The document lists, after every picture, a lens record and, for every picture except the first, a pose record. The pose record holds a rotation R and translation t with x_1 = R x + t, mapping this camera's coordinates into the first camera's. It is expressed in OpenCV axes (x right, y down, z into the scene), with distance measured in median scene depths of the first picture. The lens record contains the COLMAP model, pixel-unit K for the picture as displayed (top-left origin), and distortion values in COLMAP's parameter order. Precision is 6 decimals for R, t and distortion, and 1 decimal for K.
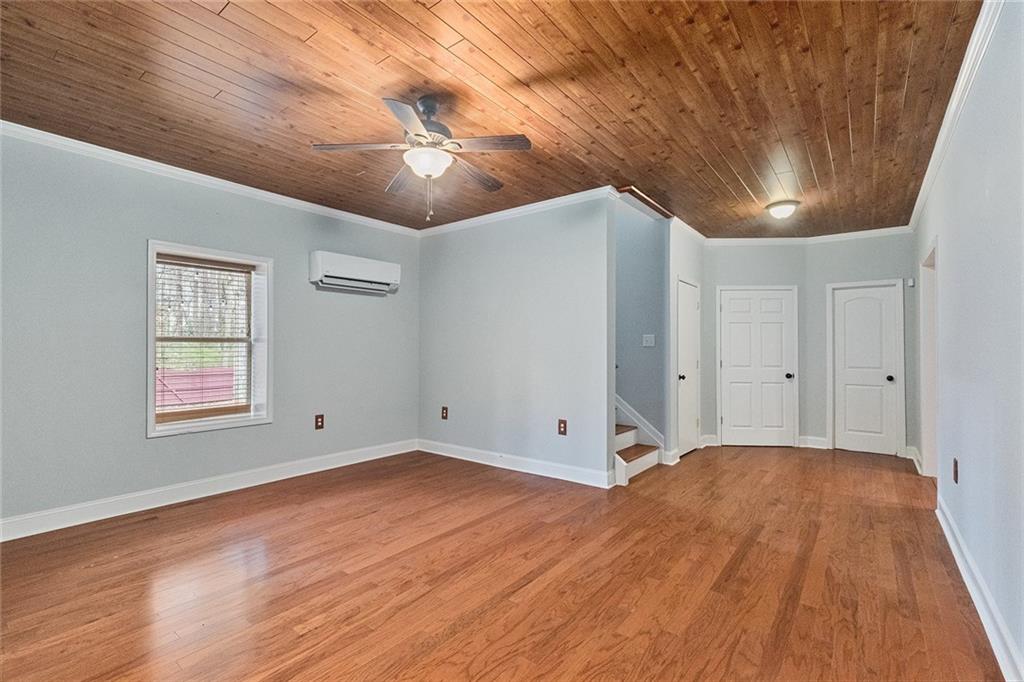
lens RADIAL K [[458.8, 0, 513.9], [0, 458.8, 343.1], [0, 0, 1]] dist [0.012673, -0.000123]
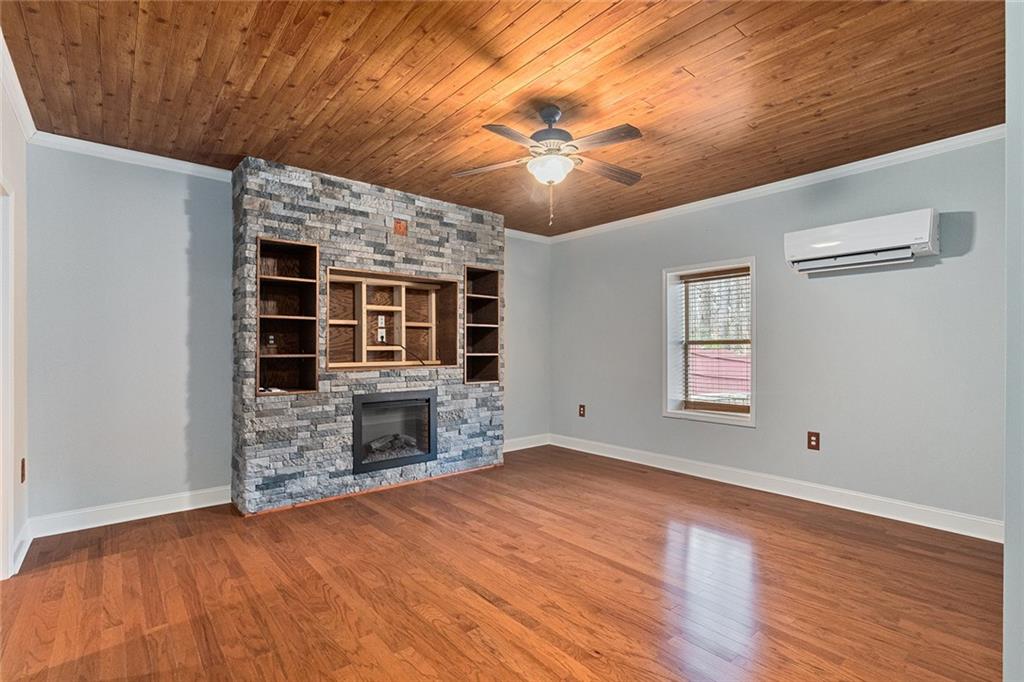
lens RADIAL K [[479.1, 0, 513.9], [0, 479.1, 347.9], [0, 0, 1]] dist [-0.002866, 0.000568]
pose [[-0.210074, -0.005590, -0.977670, 0.840484], [0.011059, 0.999906, -0.008093, 0.015019], [0.977623, -0.012512, -0.209992, 1.090512]]
